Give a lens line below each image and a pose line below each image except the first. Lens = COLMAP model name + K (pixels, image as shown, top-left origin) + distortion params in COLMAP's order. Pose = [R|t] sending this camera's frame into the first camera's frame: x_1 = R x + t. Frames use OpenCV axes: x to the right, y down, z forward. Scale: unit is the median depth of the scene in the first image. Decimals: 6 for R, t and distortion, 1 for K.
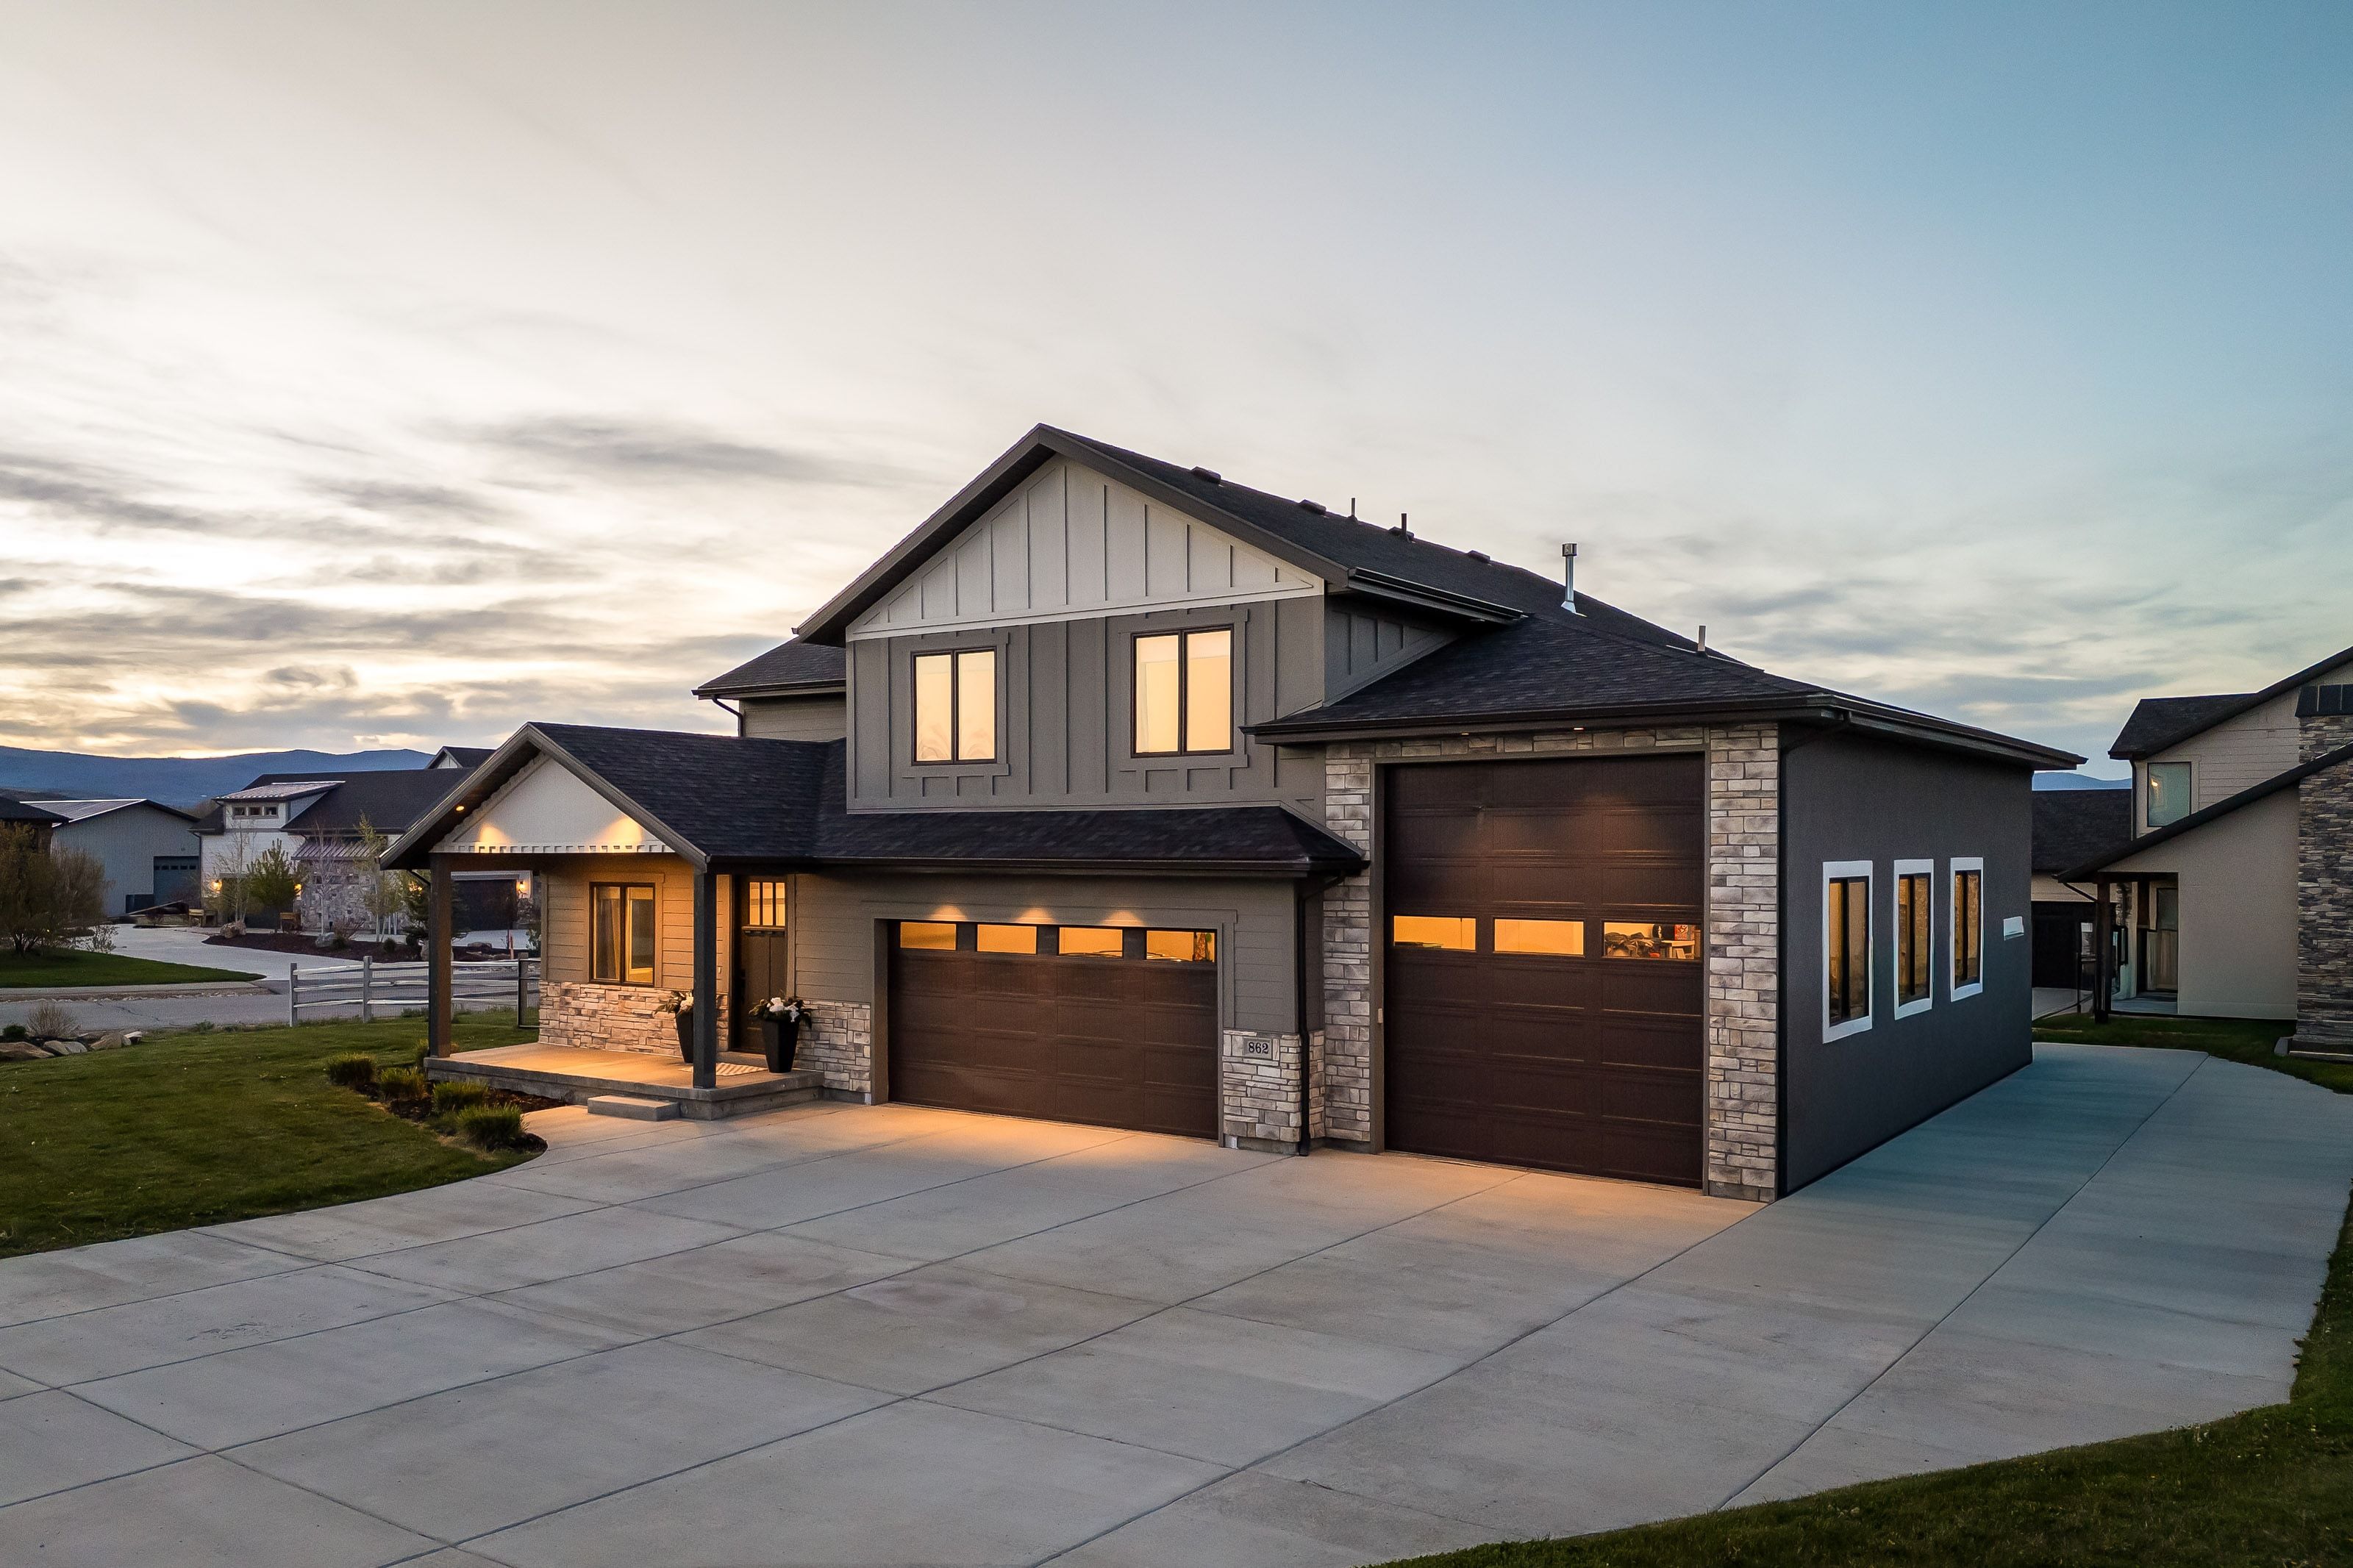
lens RADIAL K [[1719.2, 0, 1176.5], [0, 1719.2, 784.0], [0, 0, 1]] dist [0.070479, -0.000111]
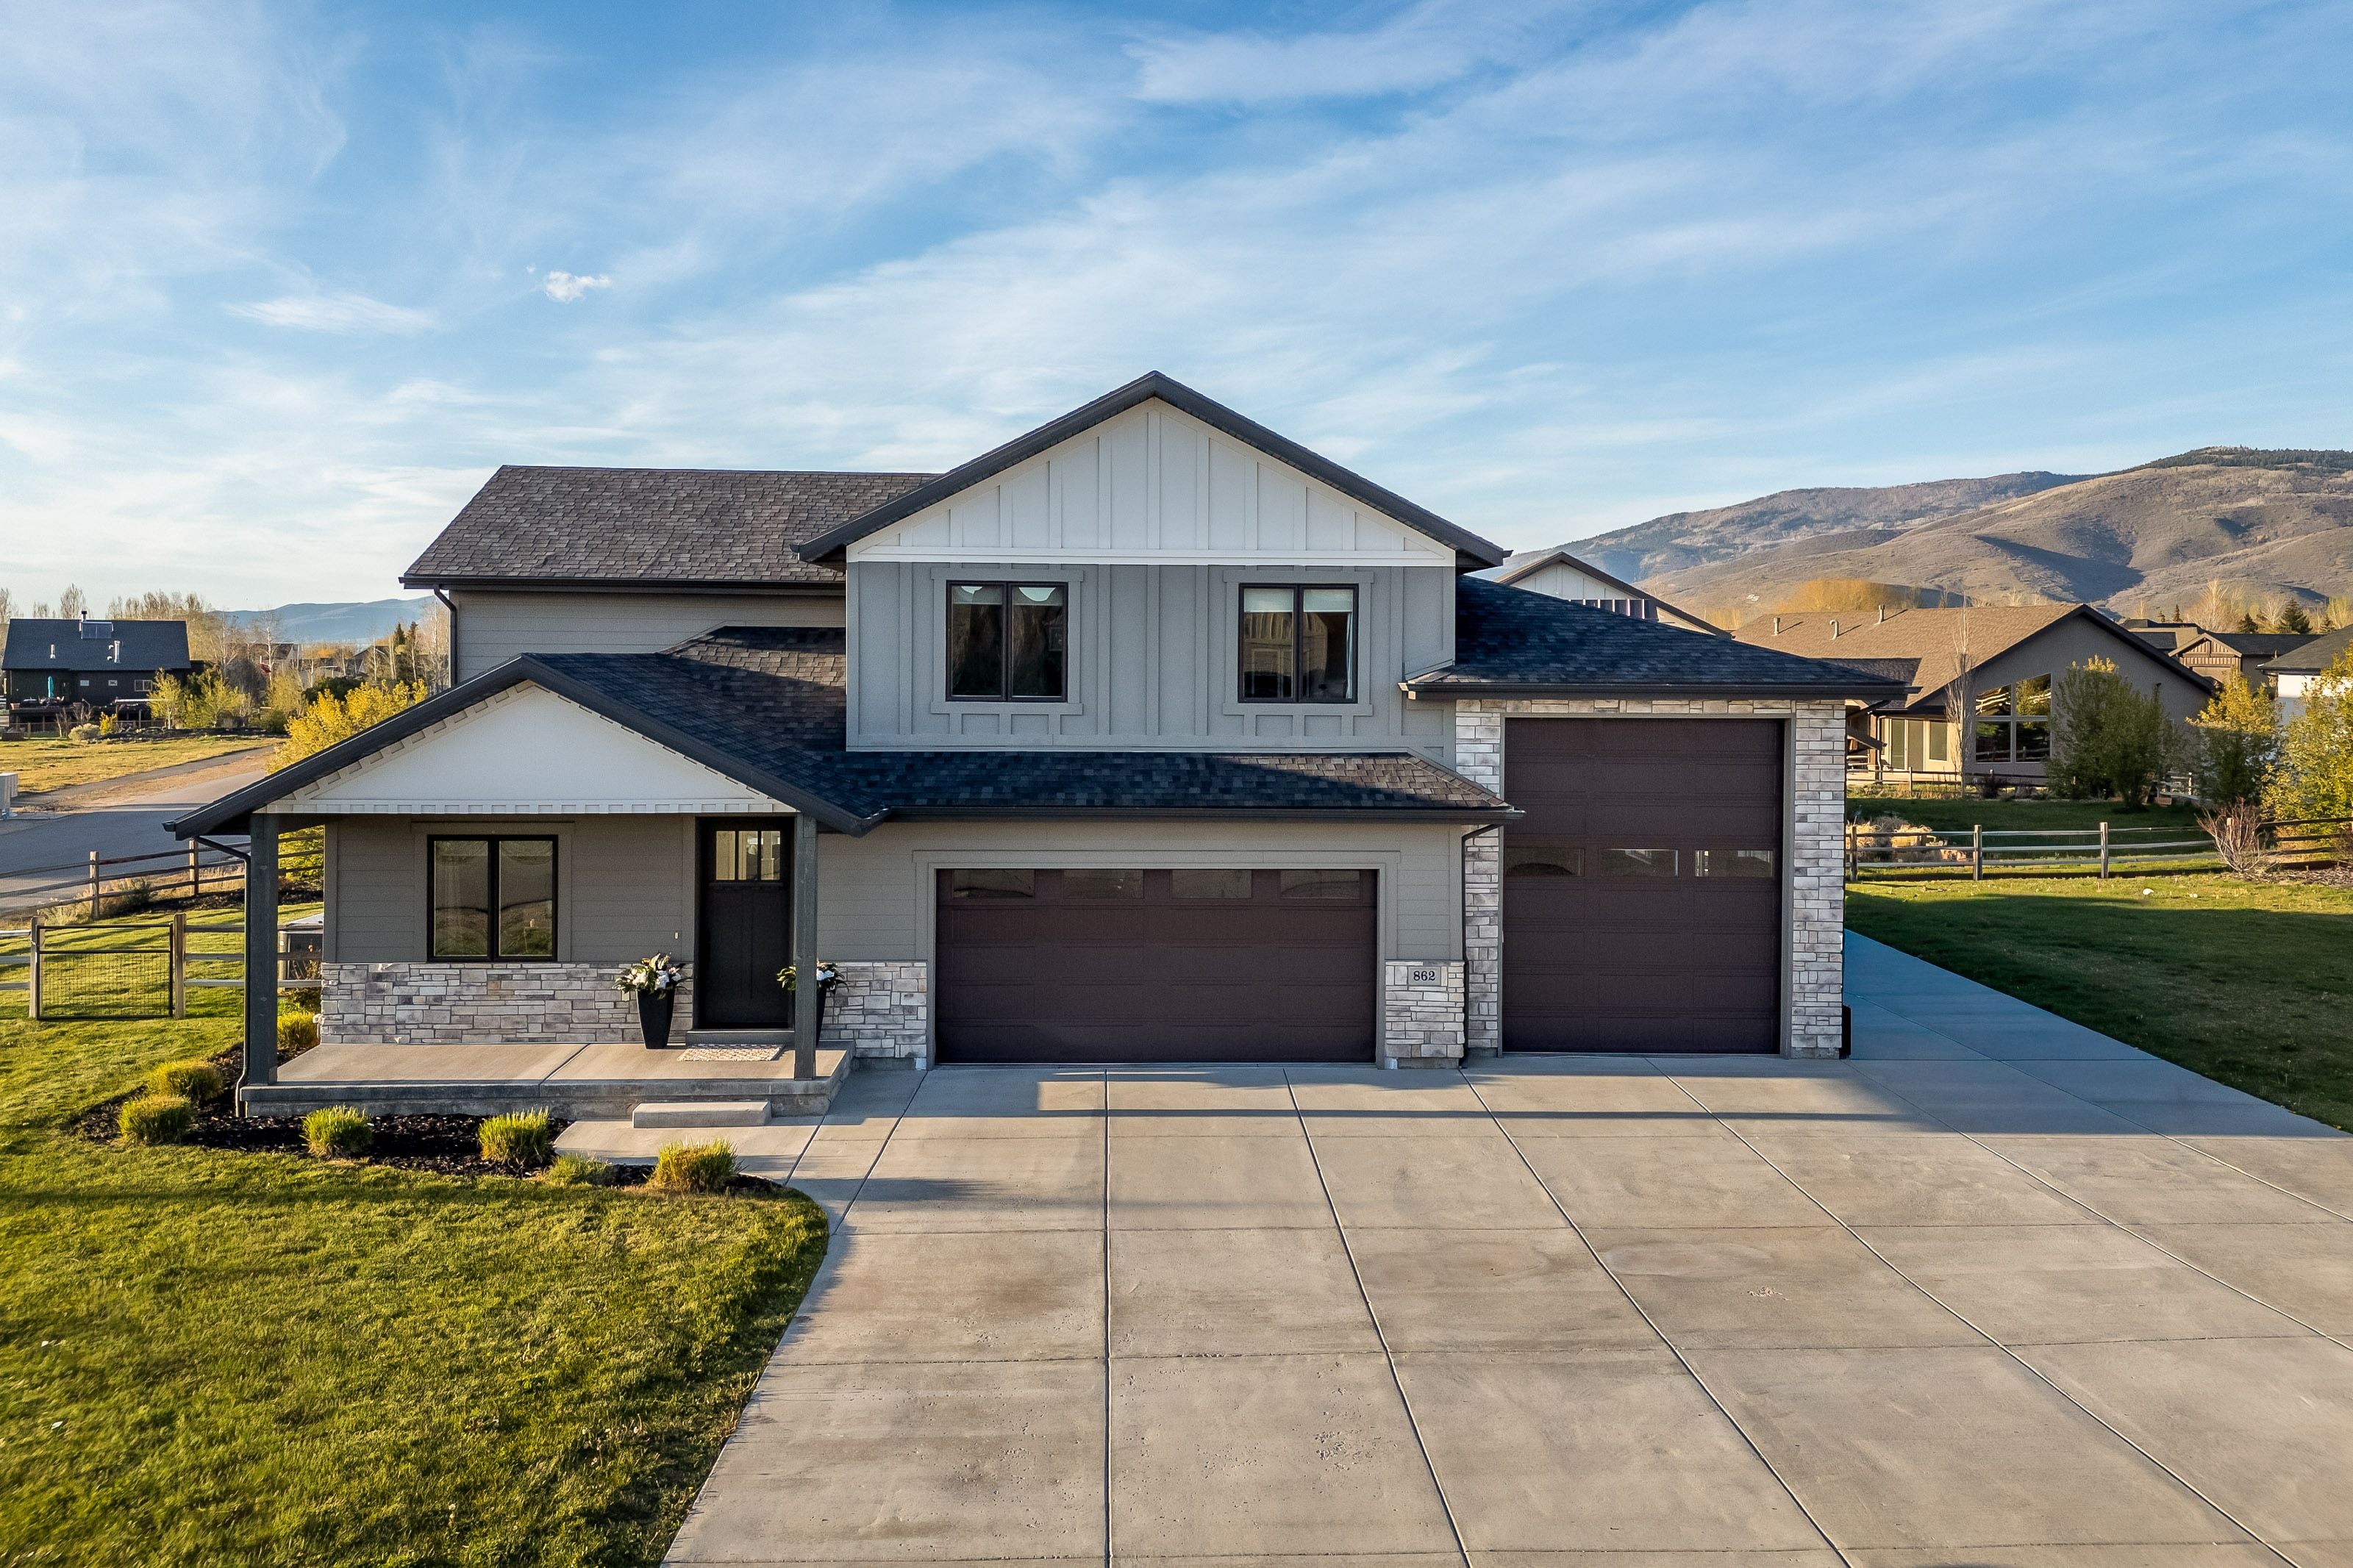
lens RADIAL K [[1727.2, 0, 1182.8], [0, 1727.2, 604.7], [0, 0, 1]] dist [0.043006, -0.001792]
pose [[0.786950, 0.023420, 0.616572, -0.769750], [-0.031032, 0.999517, 0.001642, -0.082485], [-0.616236, -0.020426, 0.787296, 0.225470]]
